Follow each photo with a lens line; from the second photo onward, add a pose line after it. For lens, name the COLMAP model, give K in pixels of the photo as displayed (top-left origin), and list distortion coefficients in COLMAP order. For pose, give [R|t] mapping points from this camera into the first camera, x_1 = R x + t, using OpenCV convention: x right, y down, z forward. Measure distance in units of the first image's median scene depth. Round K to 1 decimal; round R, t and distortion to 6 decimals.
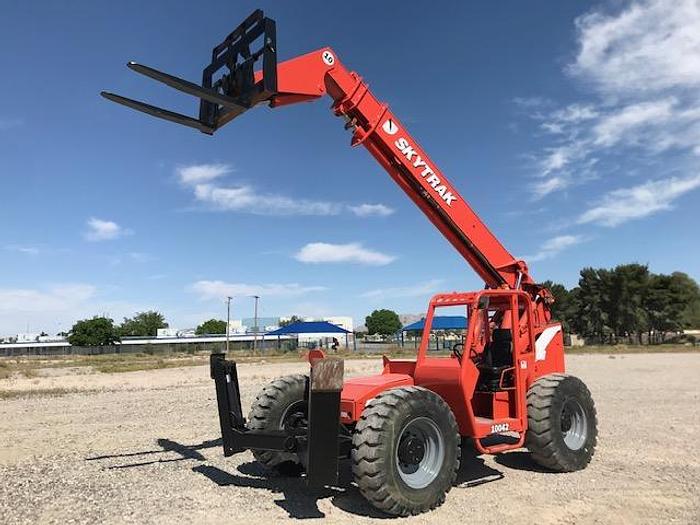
lens RADIAL K [[572.5, 0, 351.0], [0, 572.5, 260.5], [0, 0, 1]] dist [0.031687, -0.031863]
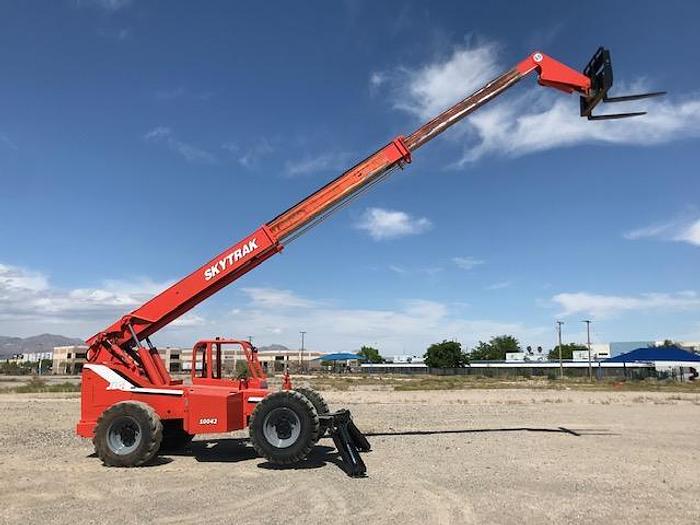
lens RADIAL K [[572.5, 0, 344.3], [0, 572.5, 260.4], [0, 0, 1]] dist [0.031687, -0.031863]
pose [[0.794085, -0.084440, -0.601913, 0.097853], [0.060445, 0.996365, -0.060032, -0.003852], [0.604794, 0.011287, 0.796302, -0.006652]]
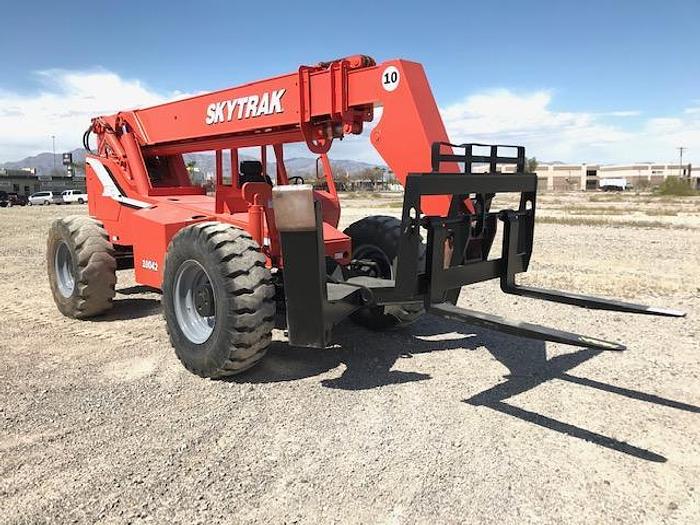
lens RADIAL K [[572.5, 0, 345.2], [0, 572.5, 264.8], [0, 0, 1]] dist [0.031687, -0.031863]
pose [[0.210279, 0.156467, -0.965039, 0.074625], [0.132431, 0.973453, 0.186688, 0.009310], [0.968630, -0.167058, 0.183975, 0.067247]]
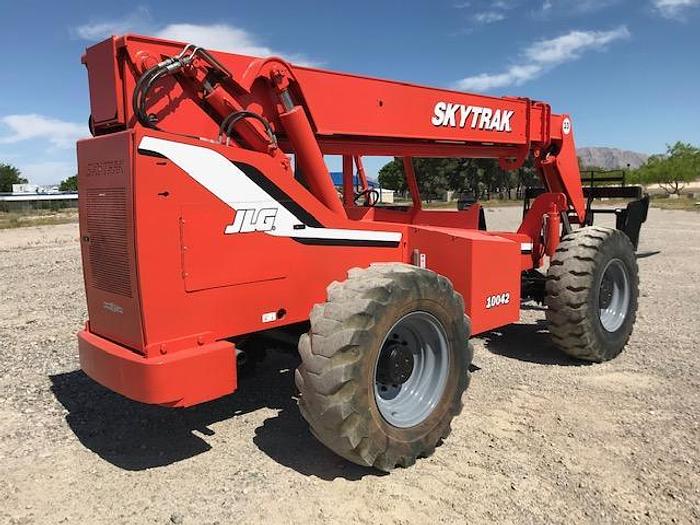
lens RADIAL K [[572.5, 0, 348.8], [0, 572.5, 260.8], [0, 0, 1]] dist [0.031687, -0.031863]
pose [[0.980164, -0.025505, 0.196540, -0.003058], [-0.023746, 0.969428, 0.244225, 0.003947], [-0.196761, -0.244048, 0.949593, 0.020577]]
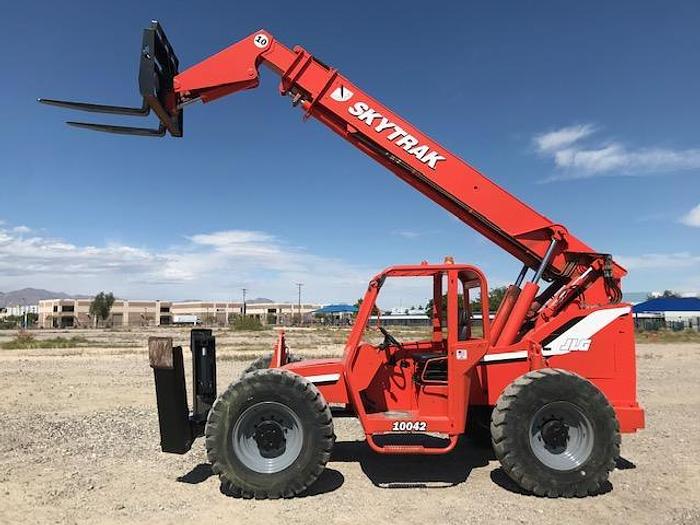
lens RADIAL K [[572.5, 0, 347.5], [0, 572.5, 256.2], [0, 0, 1]] dist [0.031687, -0.031863]
pose [[0.812062, -0.040988, -0.582130, 0.041909], [0.061467, 0.997989, 0.015476, 0.001216], [0.580325, -0.048349, 0.812948, 0.015955]]
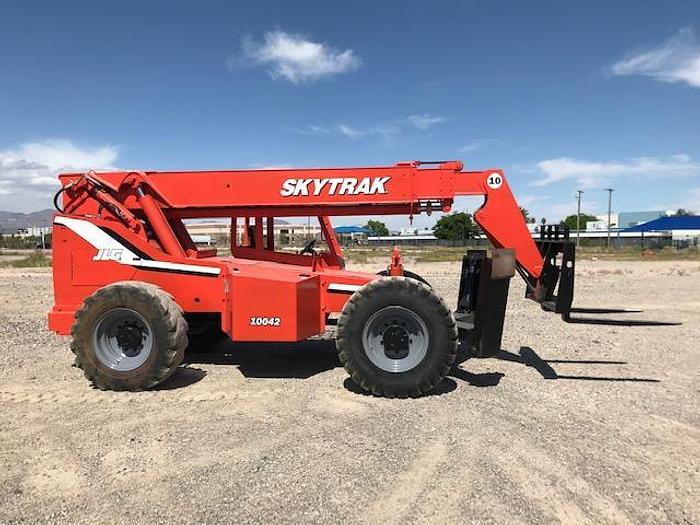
lens RADIAL K [[572.5, 0, 347.0], [0, 572.5, 257.2], [0, 0, 1]] dist [0.031687, -0.031863]
pose [[0.795708, 0.039336, -0.604401, 0.059967], [0.067422, 0.985934, 0.152930, 0.001843], [0.601916, -0.162438, 0.781864, 0.018007]]
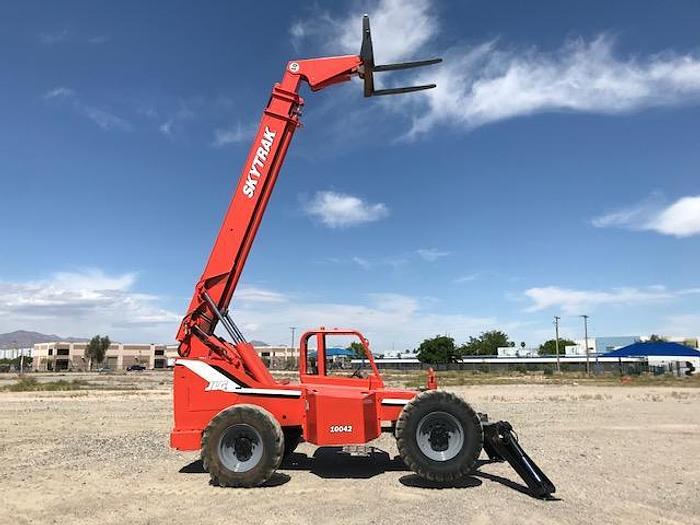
lens RADIAL K [[572.5, 0, 346.5], [0, 572.5, 259.6], [0, 0, 1]] dist [0.031687, -0.031863]
pose [[0.816153, -0.078255, -0.572512, 0.066694], [0.059242, 0.996898, -0.051810, -0.003528], [0.574791, 0.008368, 0.818258, -0.008539]]
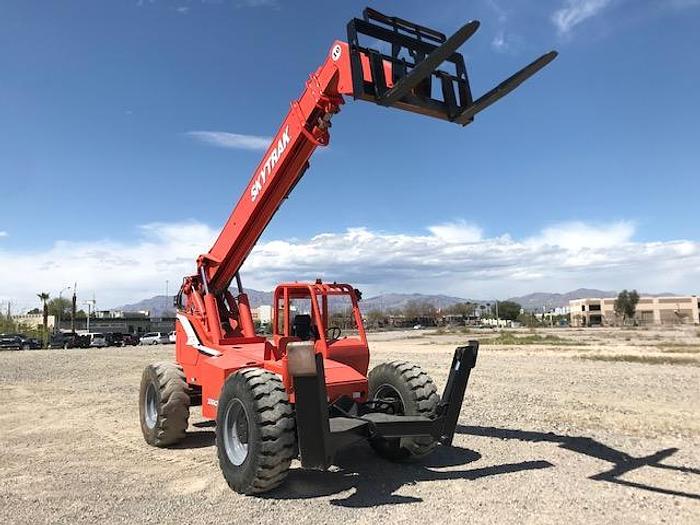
lens RADIAL K [[572.5, 0, 346.4], [0, 572.5, 256.6], [0, 0, 1]] dist [0.031687, -0.031863]
pose [[0.052869, -0.091110, -0.994436, 0.089485], [0.151734, 0.984999, -0.082178, 0.007946], [0.987006, -0.146545, 0.065900, 0.073279]]
